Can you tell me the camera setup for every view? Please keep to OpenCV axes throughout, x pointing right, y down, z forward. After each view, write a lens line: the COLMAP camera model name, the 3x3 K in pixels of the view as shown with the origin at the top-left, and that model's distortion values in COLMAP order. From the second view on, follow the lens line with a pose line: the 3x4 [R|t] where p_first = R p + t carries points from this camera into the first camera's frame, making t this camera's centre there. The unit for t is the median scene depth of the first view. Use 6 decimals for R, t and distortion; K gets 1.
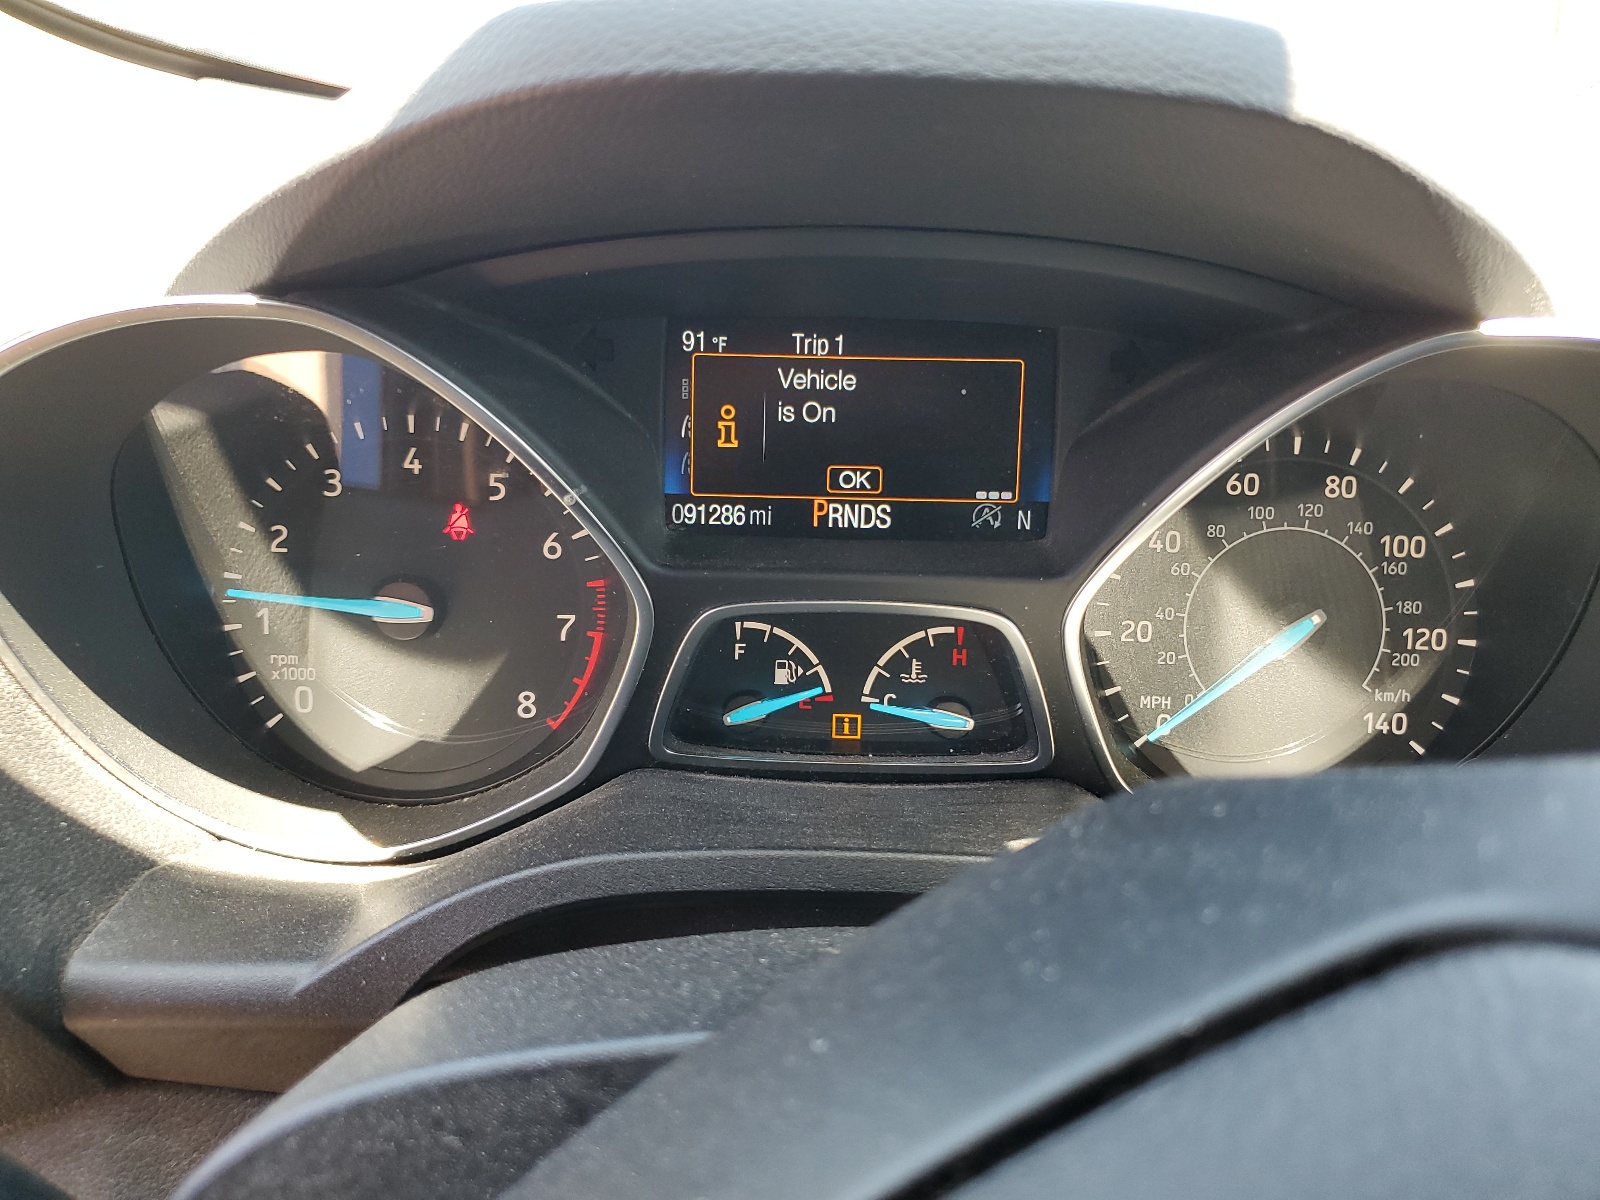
lens RADIAL K [[1223.7, 0, 800.9], [0, 1223.7, 600.6], [0, 0, 1]] dist [-0.009614, -0.002444]
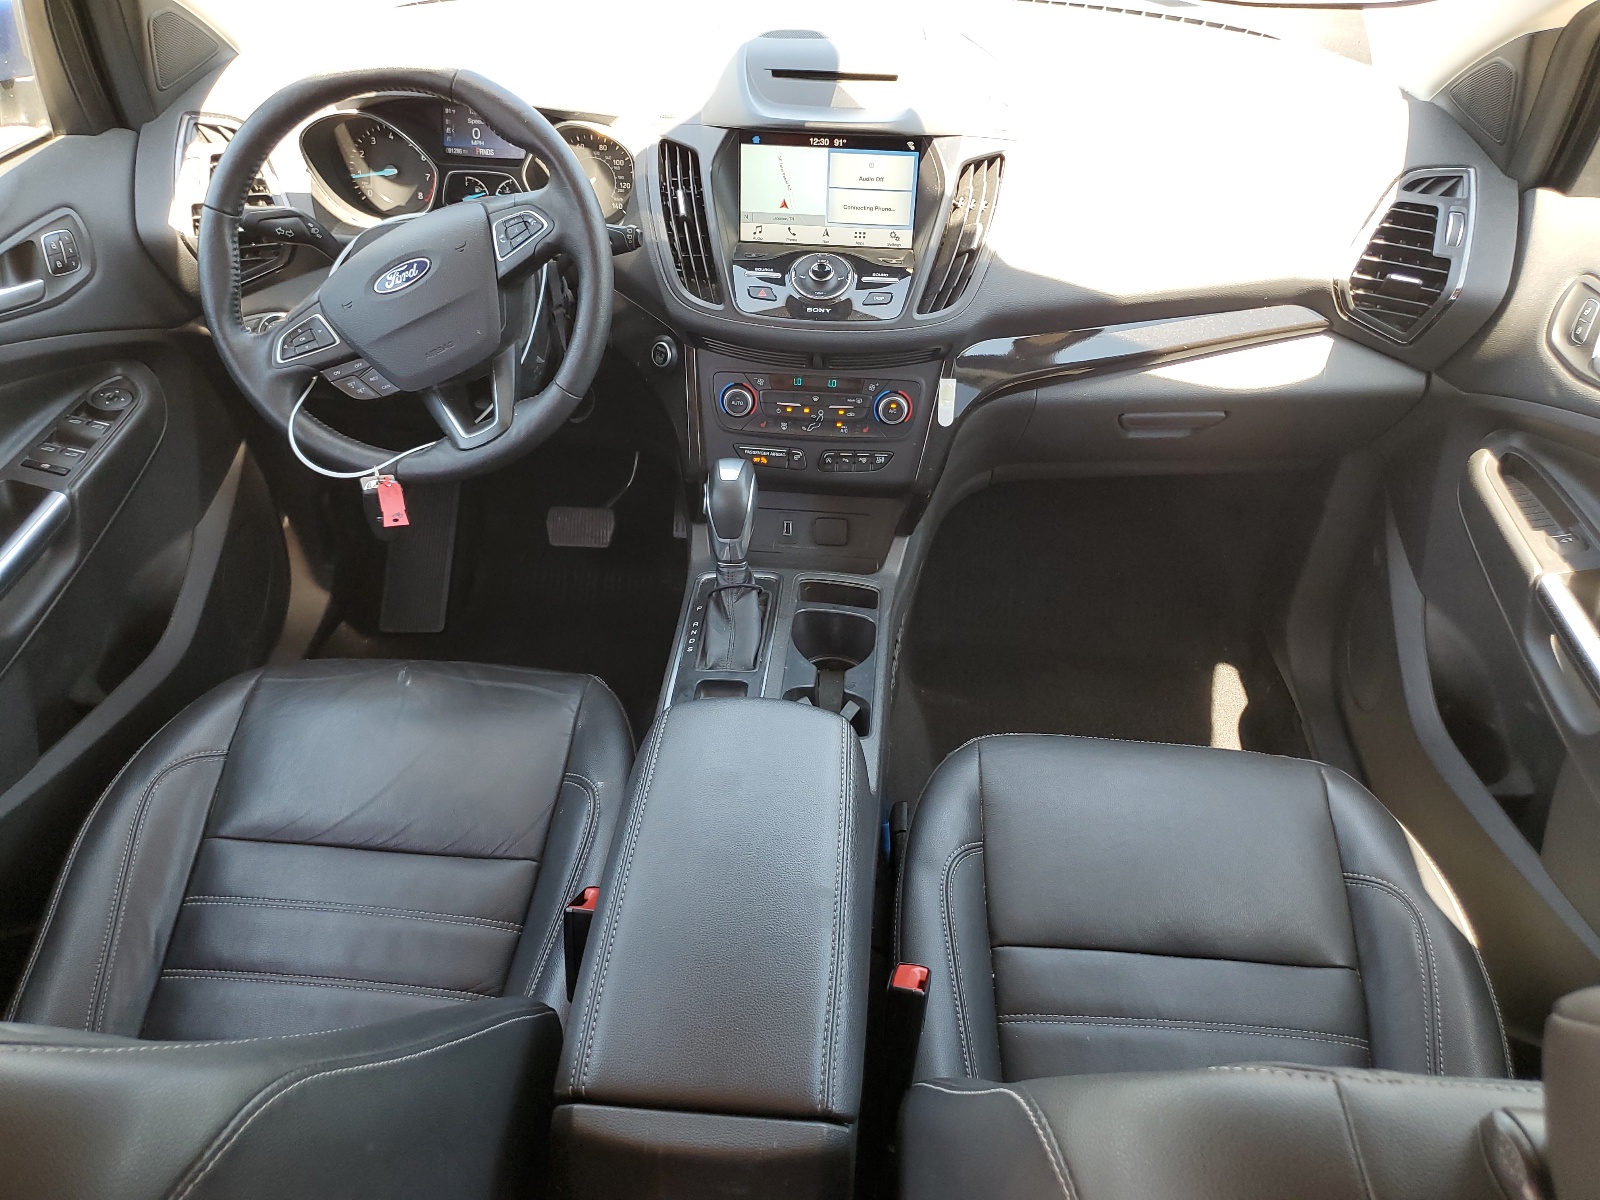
lens RADIAL K [[1223.7, 0, 797.4], [0, 1223.7, 598.1], [0, 0, 1]] dist [-0.009614, -0.002444]
pose [[0.997276, 0.048067, -0.055955, 1.433177], [-0.029280, 0.954173, 0.297820, 0.119138], [0.067706, -0.295370, 0.952981, -3.491639]]
